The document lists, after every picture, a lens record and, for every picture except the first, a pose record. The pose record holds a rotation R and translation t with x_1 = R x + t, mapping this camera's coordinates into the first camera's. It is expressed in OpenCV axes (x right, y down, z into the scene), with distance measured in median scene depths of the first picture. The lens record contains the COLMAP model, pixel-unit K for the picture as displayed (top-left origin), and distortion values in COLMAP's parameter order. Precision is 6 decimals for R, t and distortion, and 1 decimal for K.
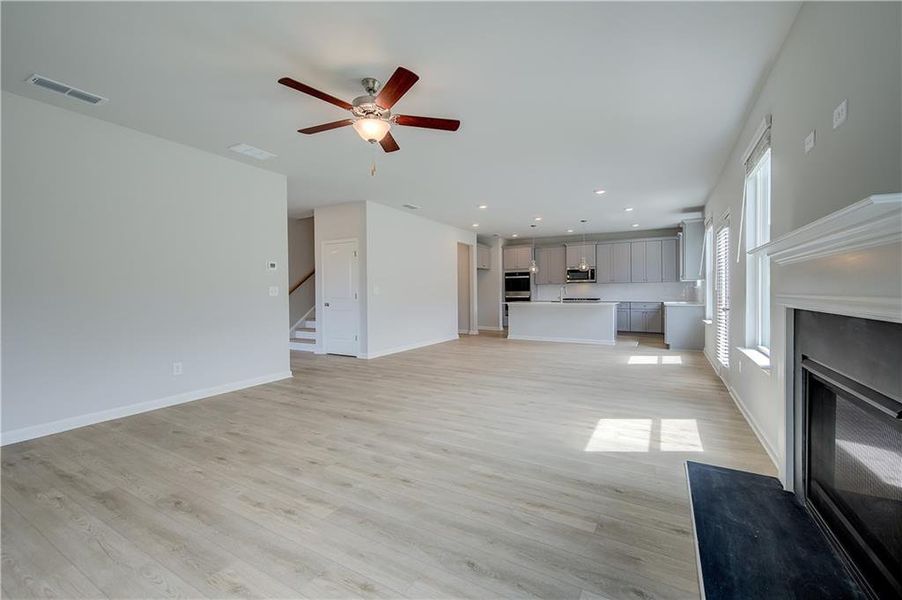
lens RADIAL K [[402.0, 0, 412.0], [0, 402.0, 301.0], [0, 0, 1]] dist [0.000998, -0.000051]
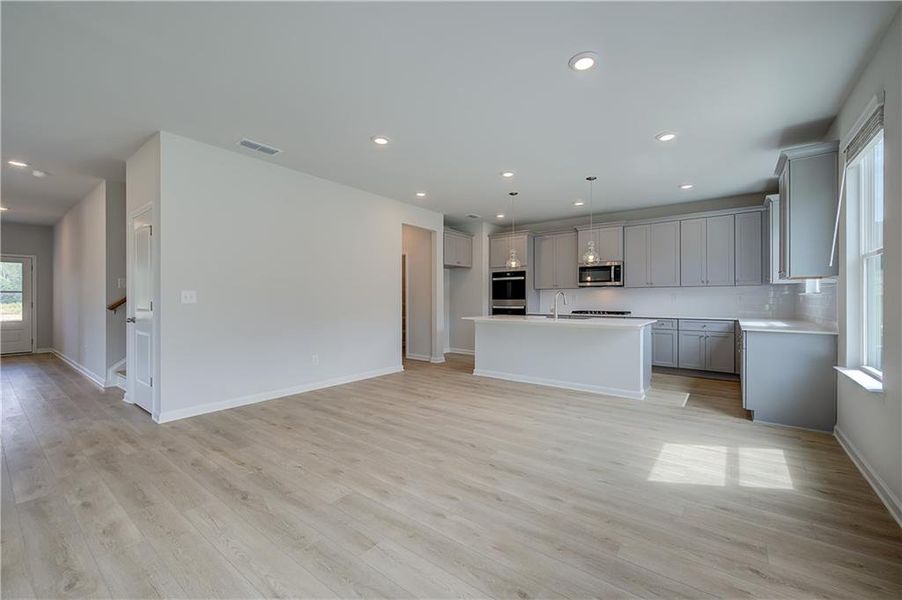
lens RADIAL K [[380.7, 0, 451.0], [0, 380.7, 300.0], [0, 0, 1]] dist [0.027594, 0.000086]
pose [[0.996283, 0.008383, -0.085736, 0.281759], [-0.010167, 0.999740, -0.020388, -0.011527], [0.085543, 0.021184, 0.996109, 0.444397]]
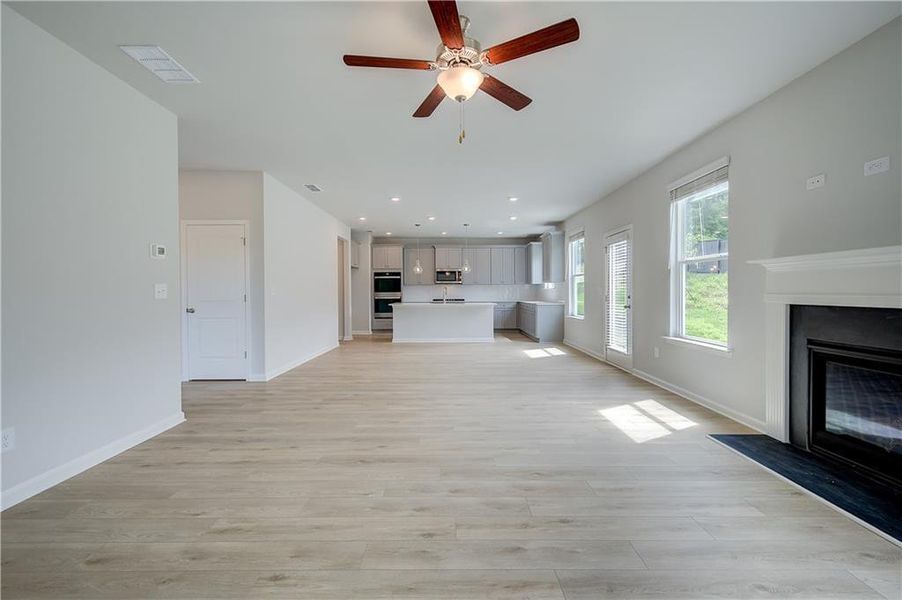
lens RADIAL K [[418.9, 0, 435.3], [0, 418.9, 298.3], [0, 0, 1]] dist [0.002240, -0.000023]
pose [[0.839471, -0.006576, 0.543365, -0.232261], [0.012306, 0.999900, -0.006911, -0.002151], [-0.543266, 0.012488, 0.839468, 0.138109]]
